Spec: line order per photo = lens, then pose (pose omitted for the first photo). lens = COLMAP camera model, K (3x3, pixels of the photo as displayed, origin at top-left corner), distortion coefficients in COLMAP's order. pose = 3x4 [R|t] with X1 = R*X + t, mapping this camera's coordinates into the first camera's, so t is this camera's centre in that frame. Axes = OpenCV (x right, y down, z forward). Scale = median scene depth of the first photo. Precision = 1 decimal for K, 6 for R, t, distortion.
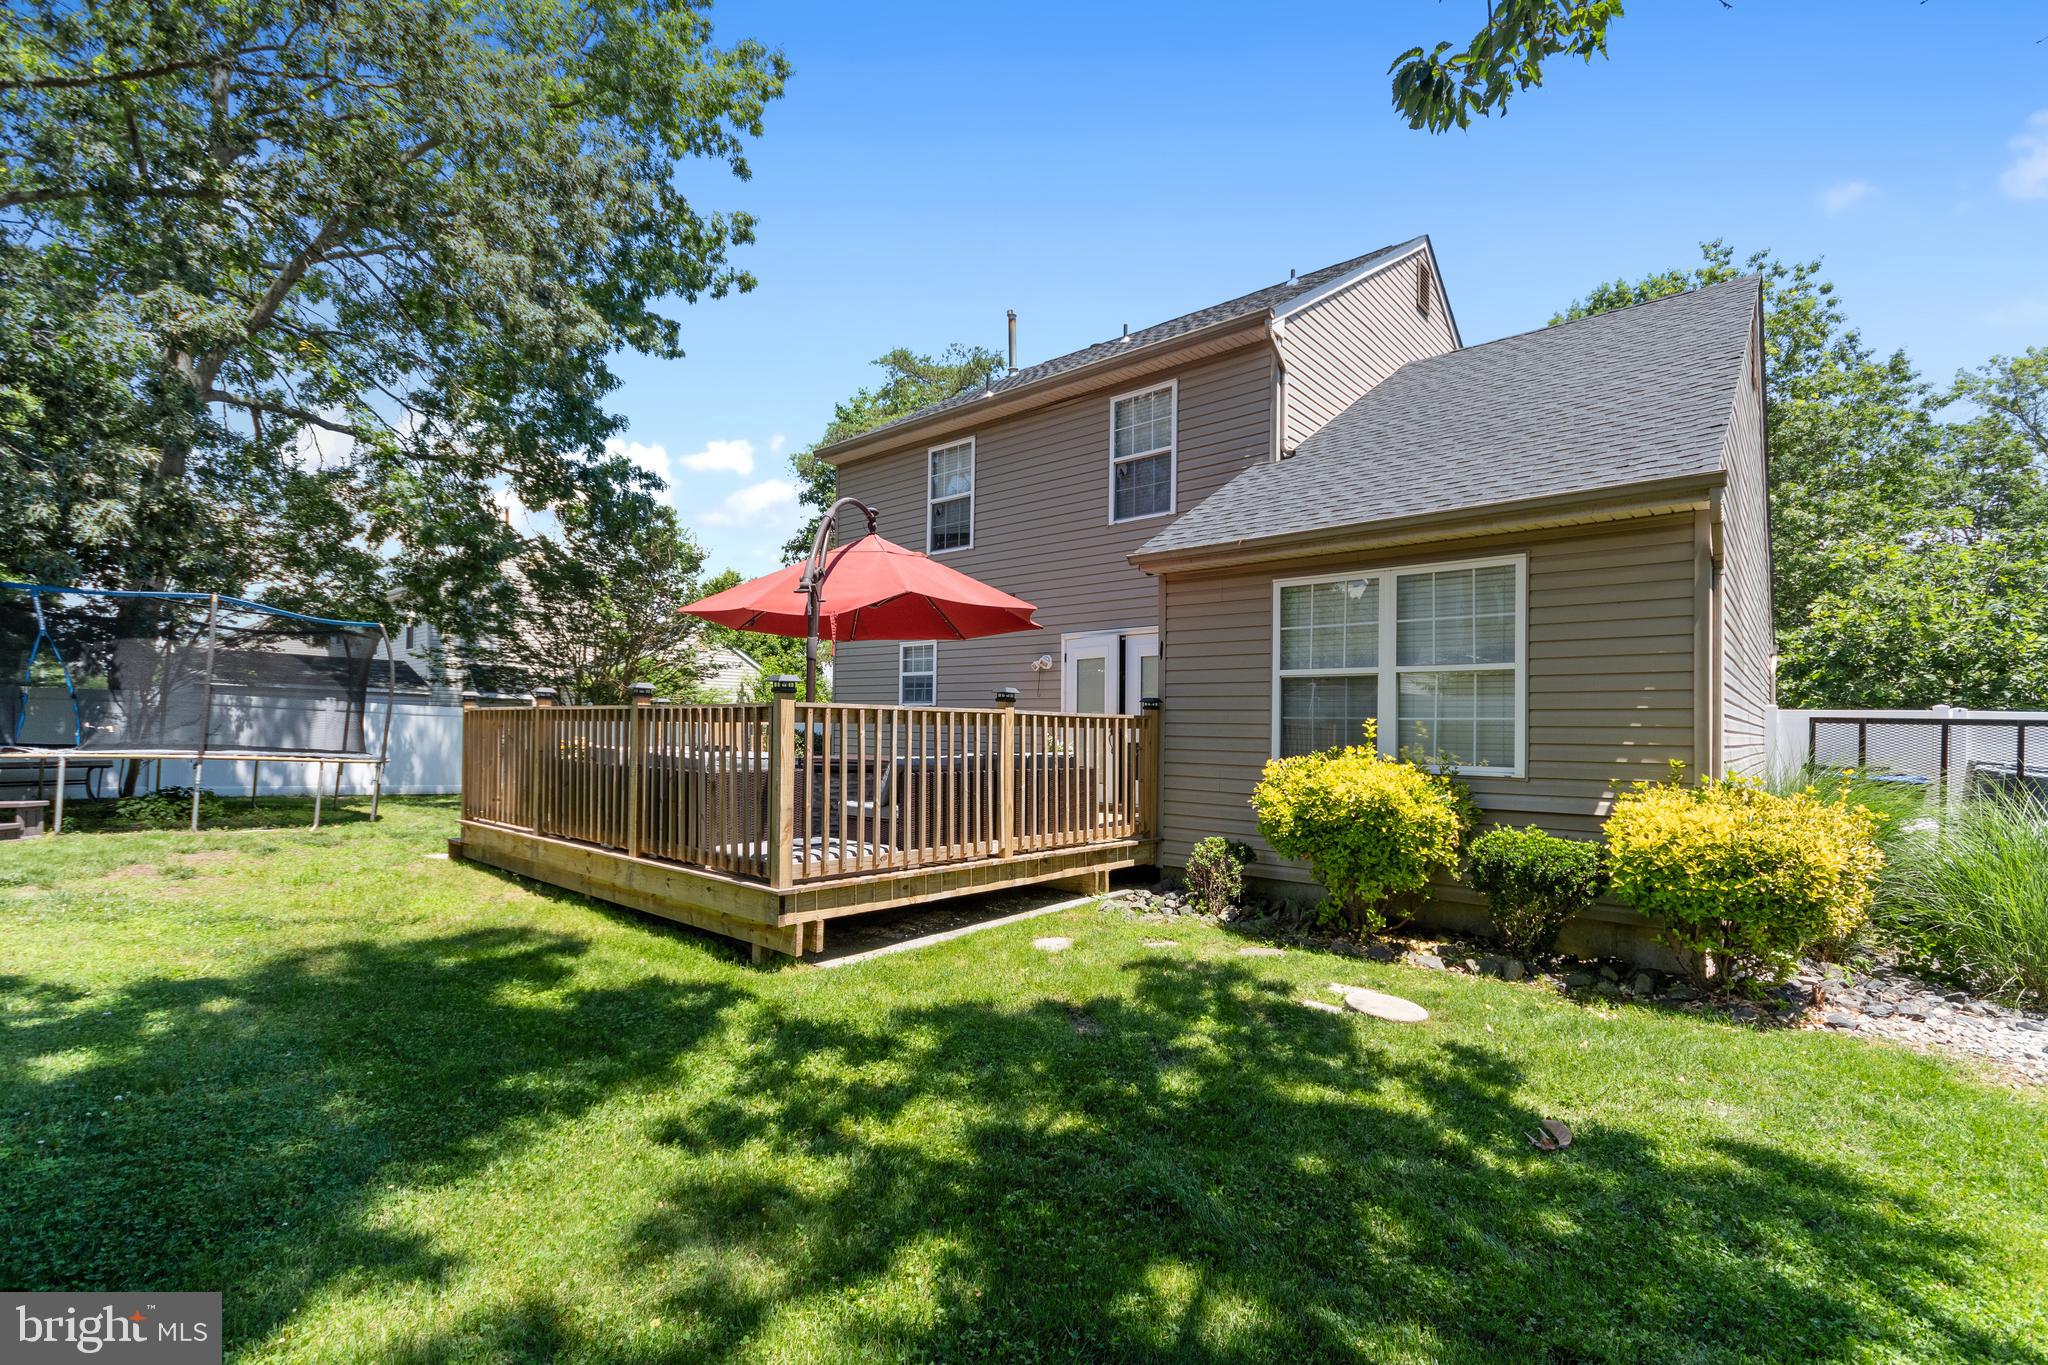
lens RADIAL K [[902.1, 0, 1015.3], [0, 902.1, 704.1], [0, 0, 1]] dist [0.003555, 0.001512]
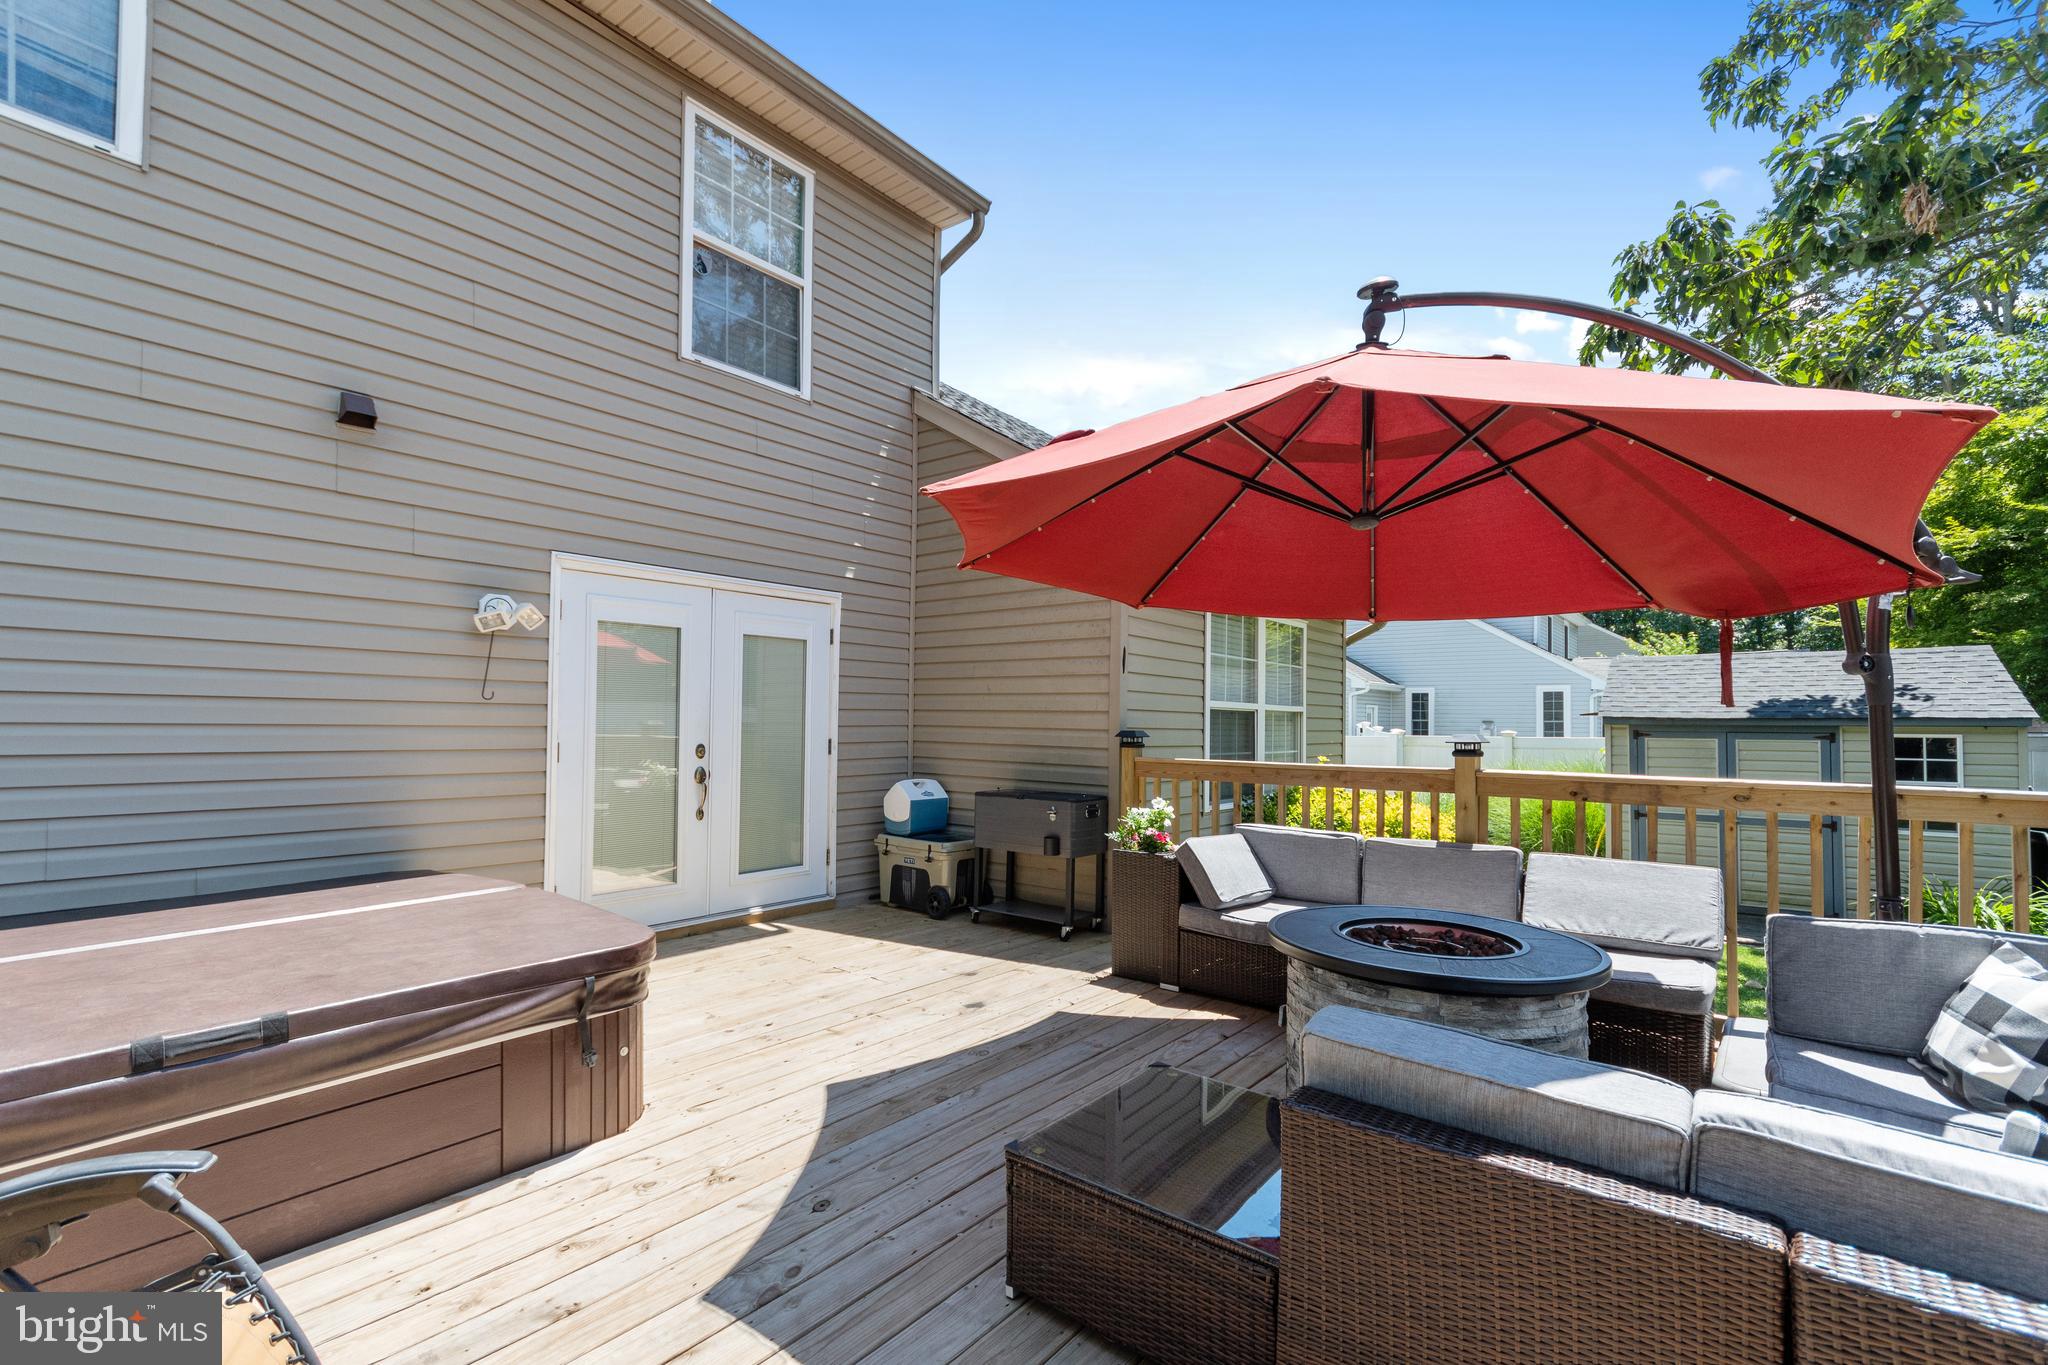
lens RADIAL K [[902.1, 0, 1023.2], [0, 902.1, 696.8], [0, 0, 1]] dist [0.003555, 0.001512]
pose [[-0.047120, 0.013067, 0.998804, -0.689660], [-0.040478, 0.999068, -0.014980, -0.023282], [-0.998069, -0.041136, -0.046547, 1.457901]]
